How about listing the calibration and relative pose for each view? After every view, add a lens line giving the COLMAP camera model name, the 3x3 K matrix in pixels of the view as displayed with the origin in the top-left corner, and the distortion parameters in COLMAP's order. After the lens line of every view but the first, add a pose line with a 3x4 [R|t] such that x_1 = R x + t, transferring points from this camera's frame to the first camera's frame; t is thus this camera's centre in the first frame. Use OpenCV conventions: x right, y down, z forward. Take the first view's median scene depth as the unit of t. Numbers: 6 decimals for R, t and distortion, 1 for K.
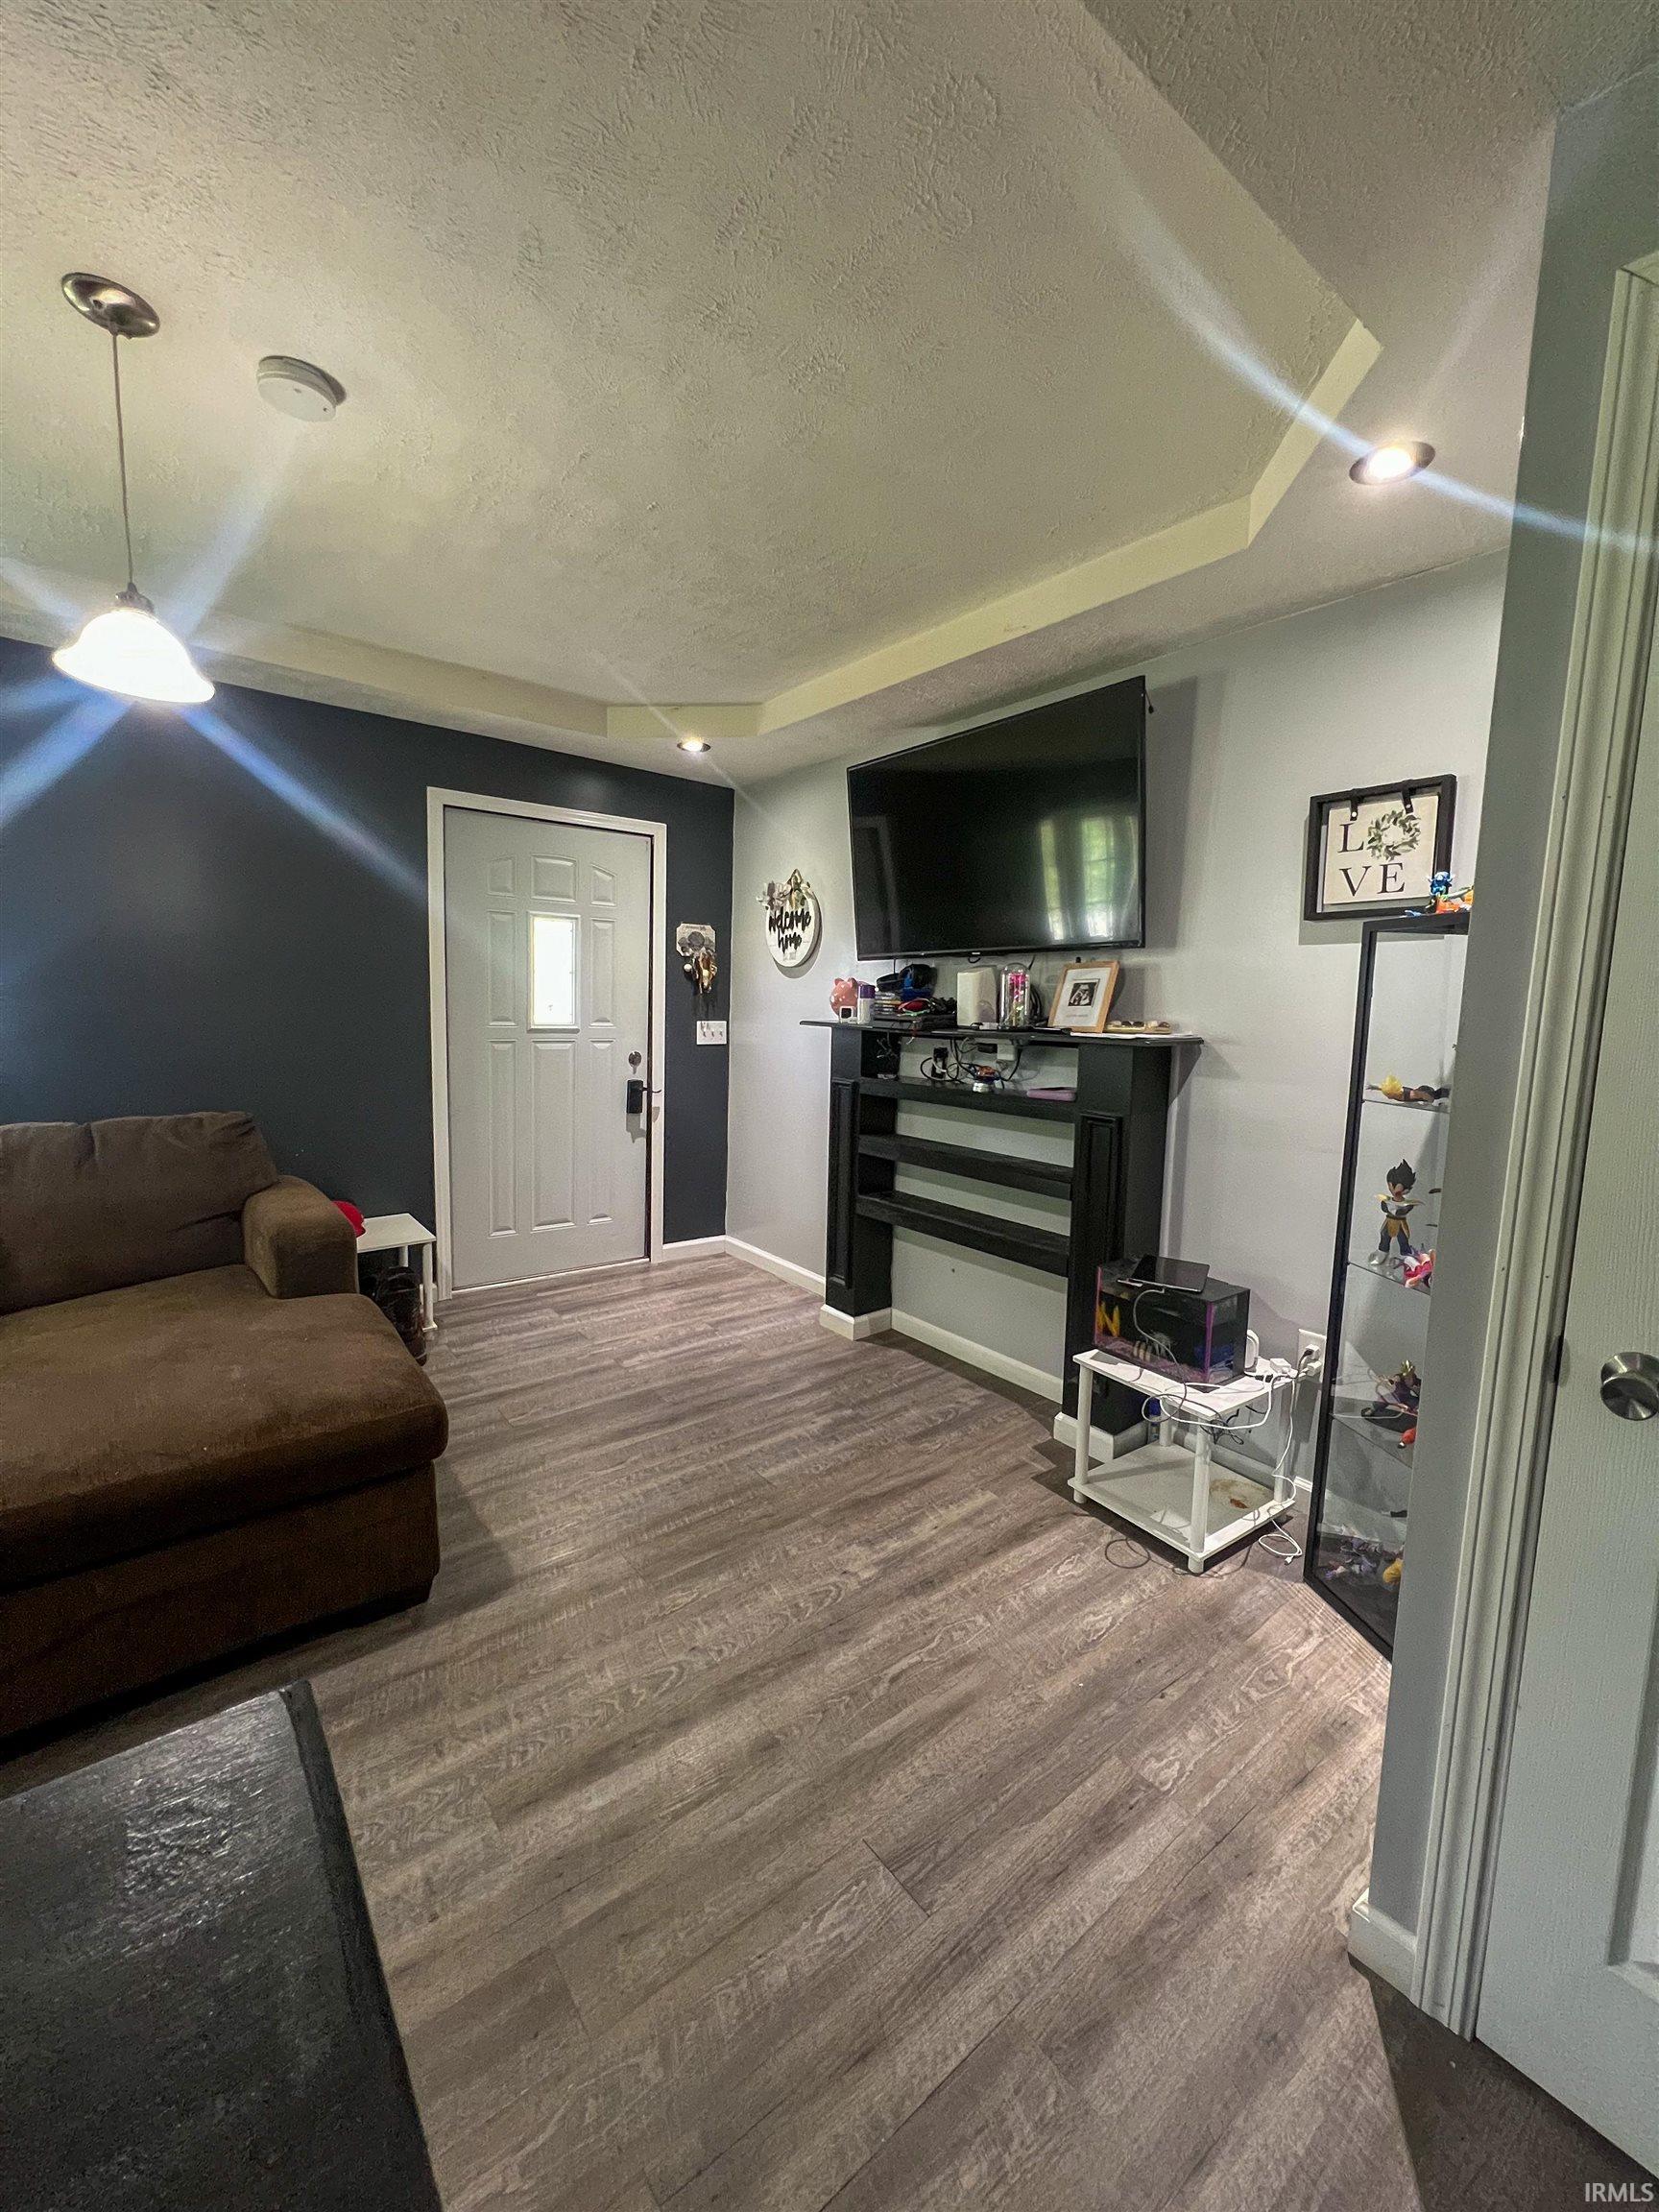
lens RADIAL K [[883.0, 0, 831.6], [0, 883.0, 1100.5], [0, 0, 1]] dist [-0.010438, 0.000423]
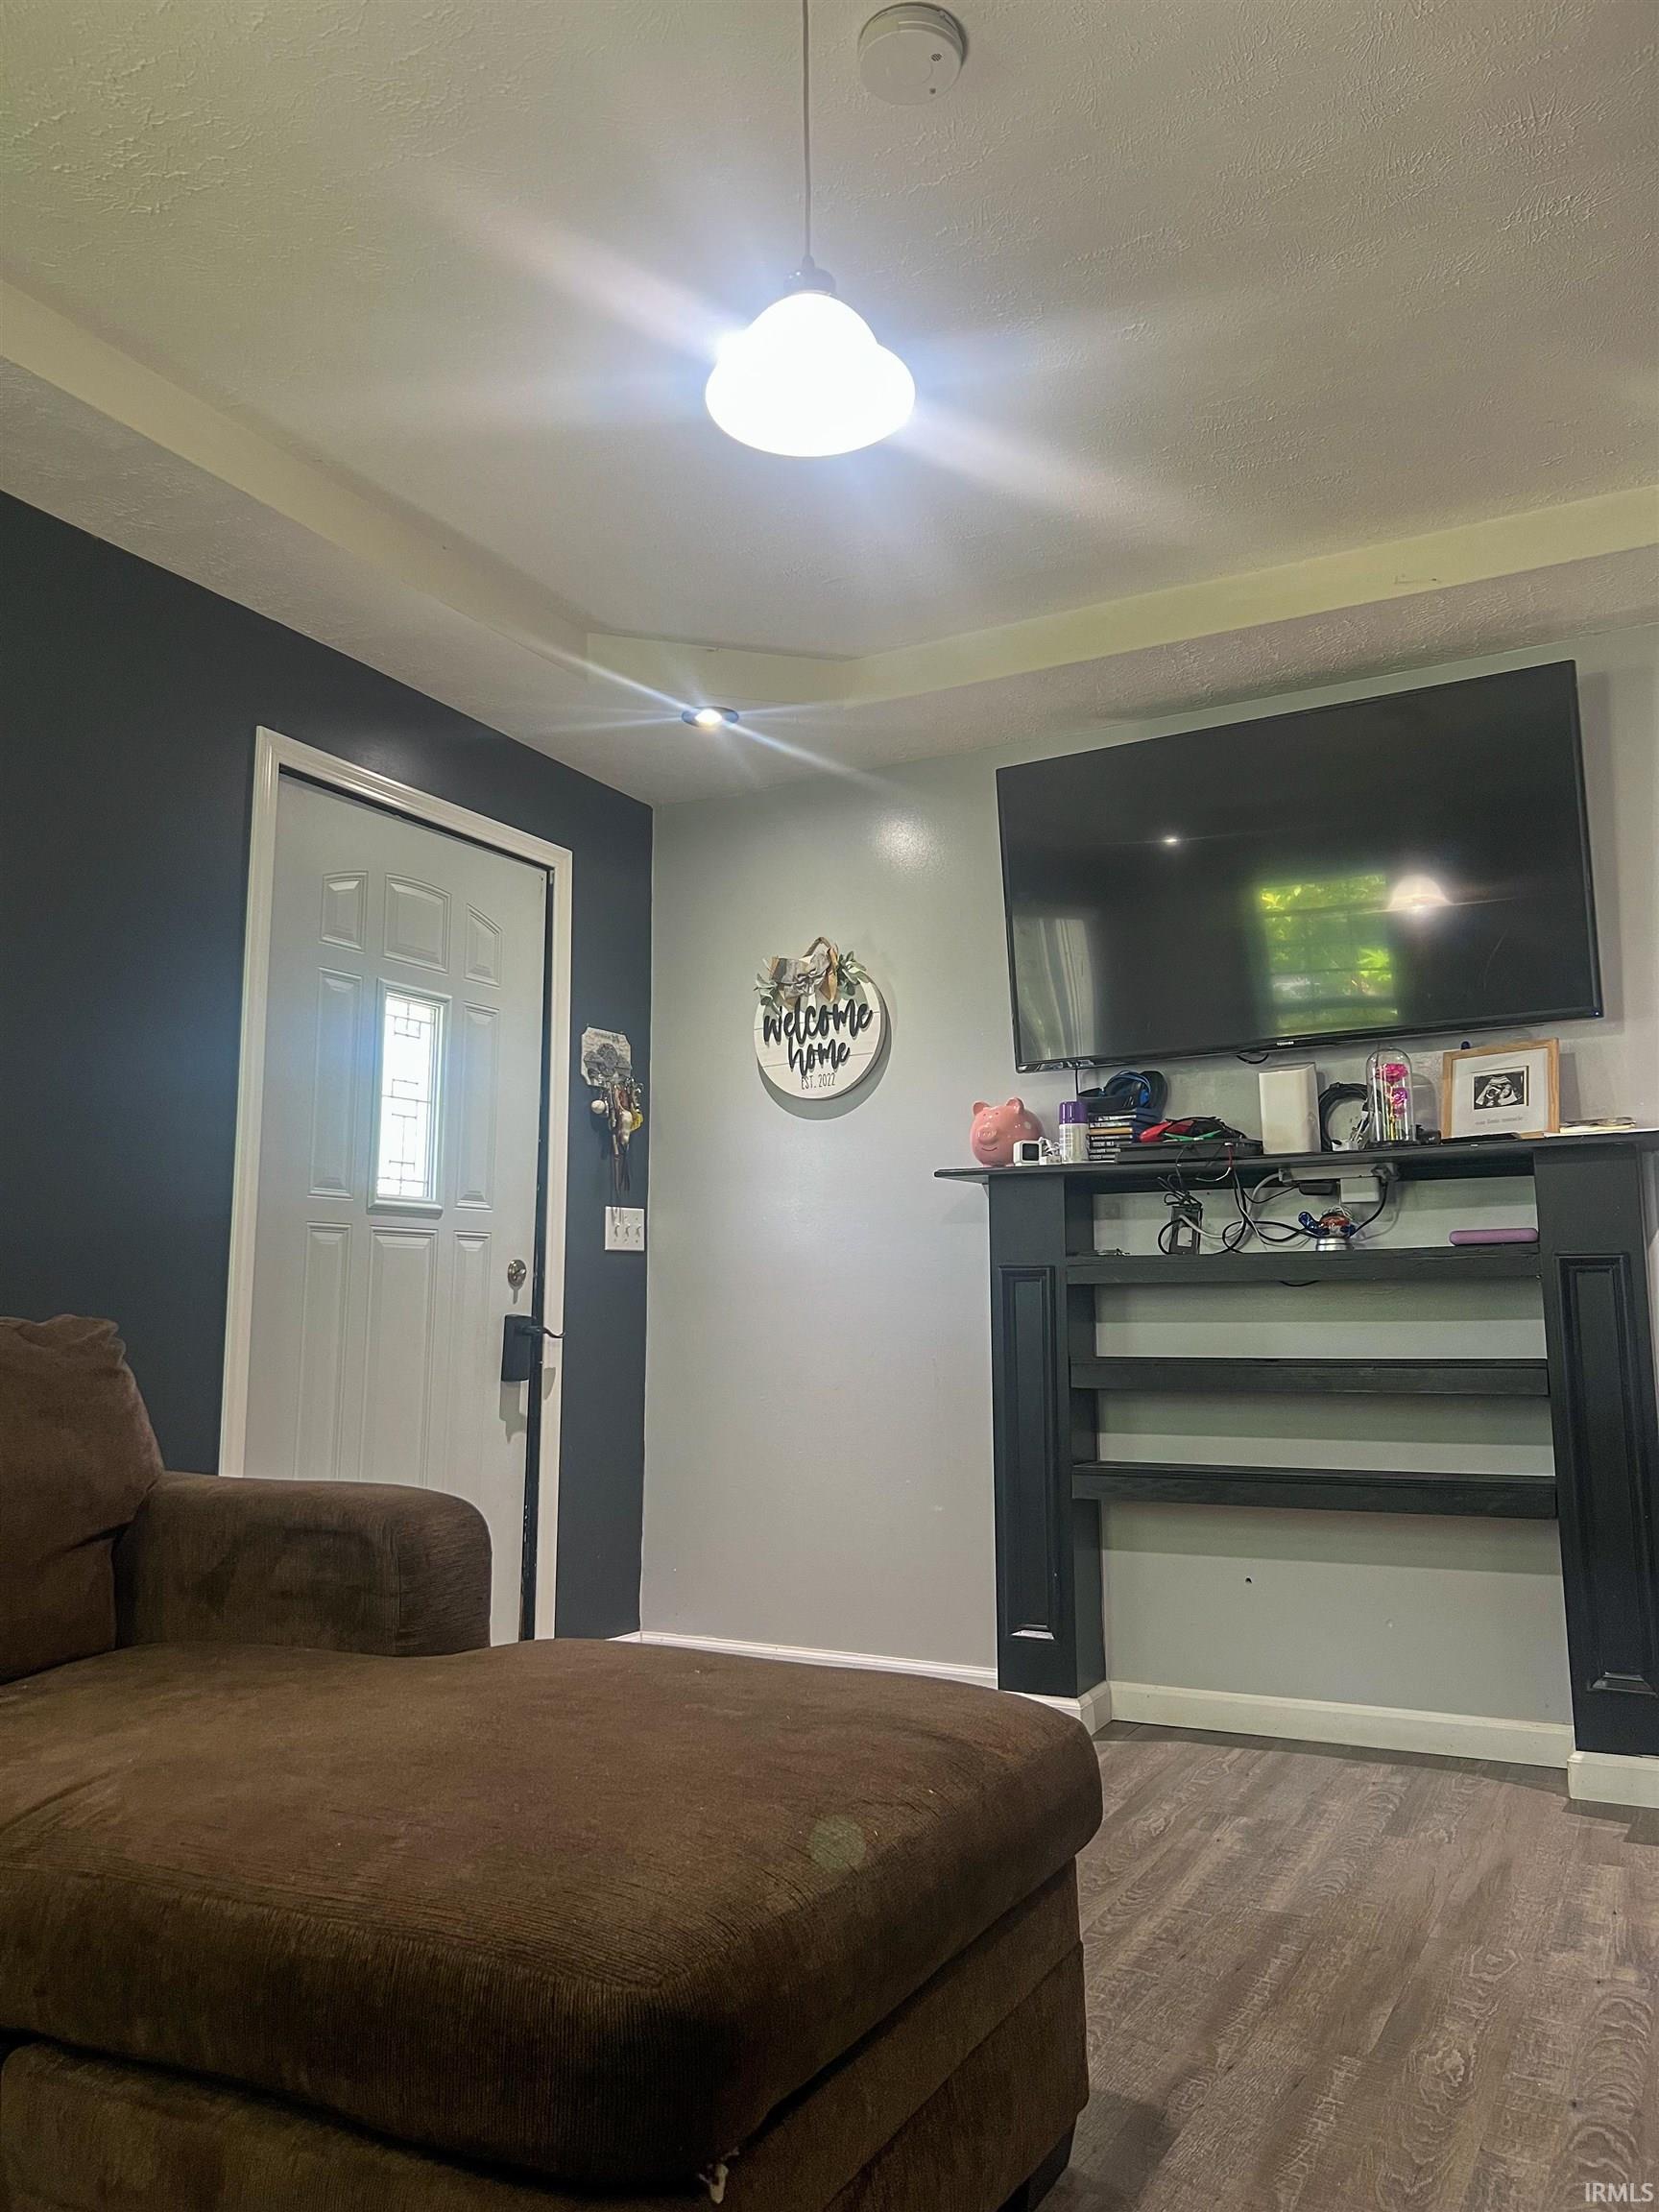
lens RADIAL K [[1666.7, 0, 824.2], [0, 1666.7, 1104.5], [0, 0, 1]] dist [0.035978, -0.035226]
pose [[0.918778, 0.019643, 0.394286, -0.536874], [0.075240, 0.971740, -0.223739, 0.107234], [-0.387539, 0.235233, 0.891336, 0.039838]]
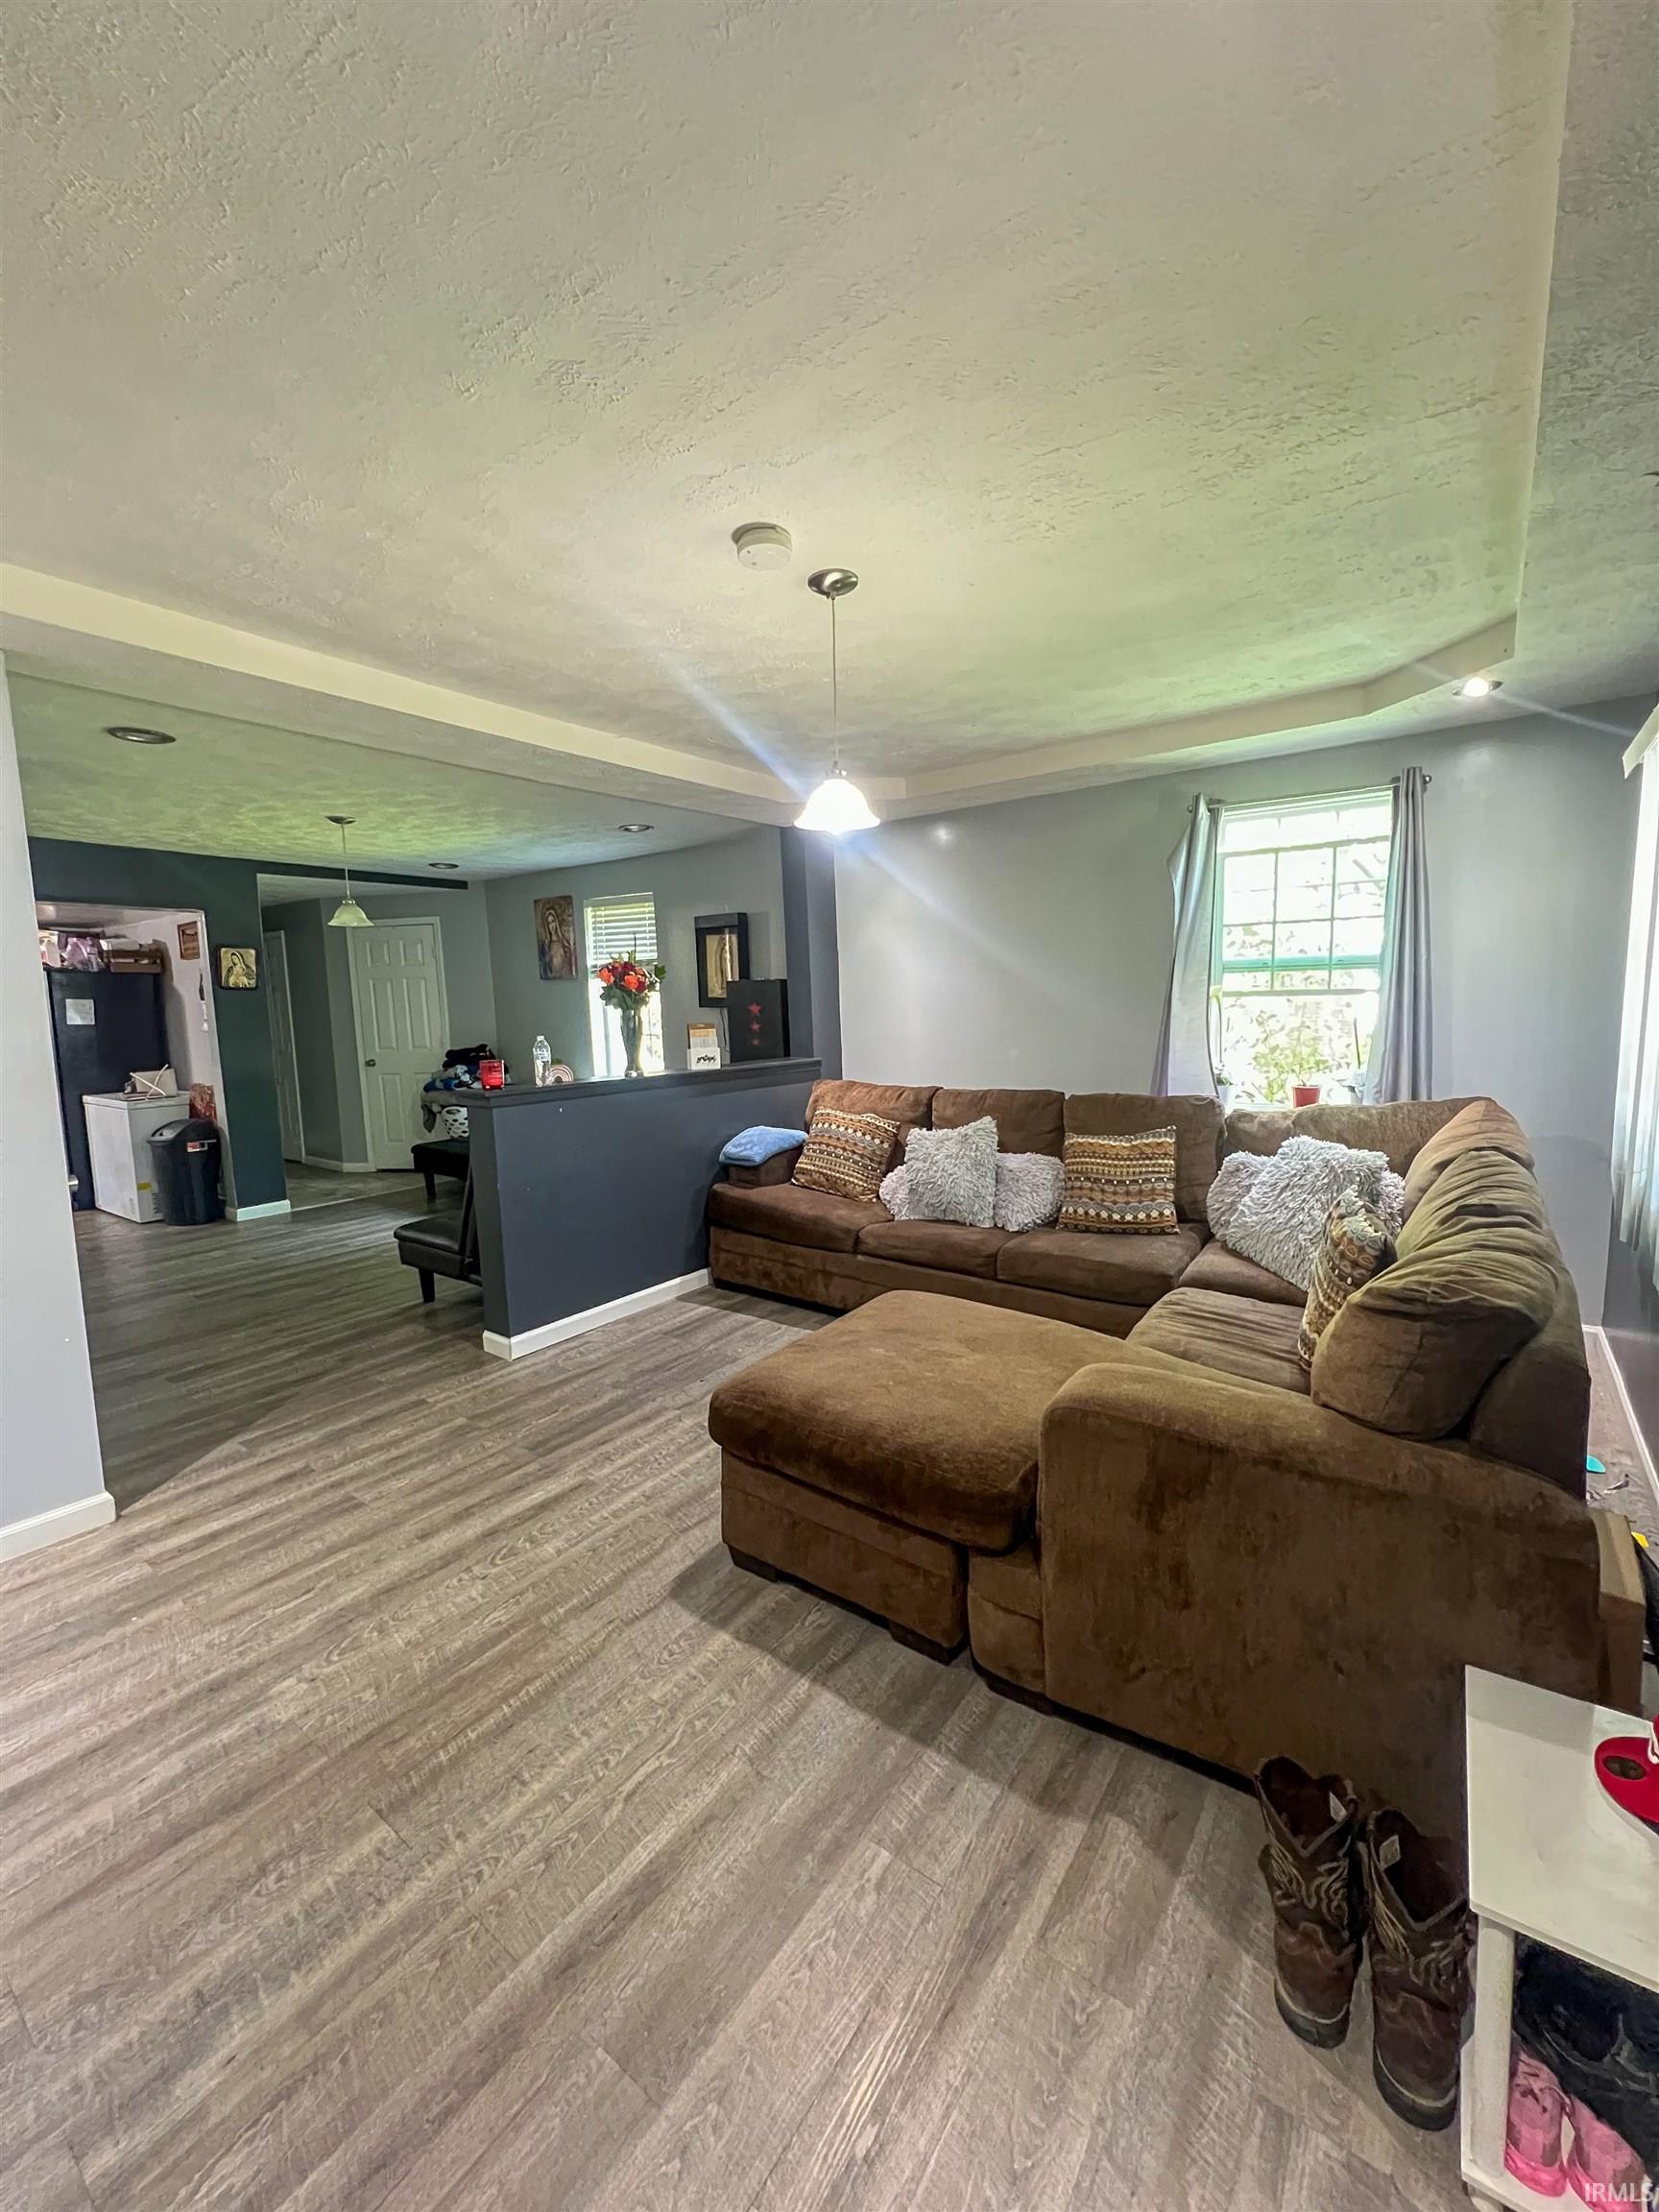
lens RADIAL K [[883.0, 0, 838.5], [0, 883.0, 1096.9], [0, 0, 1]] dist [-0.010438, 0.000423]
pose [[-0.961502, 0.025808, -0.273584, -0.162111], [-0.035904, 0.975248, 0.218181, -0.156763], [0.272443, 0.219604, -0.936776, 1.098868]]
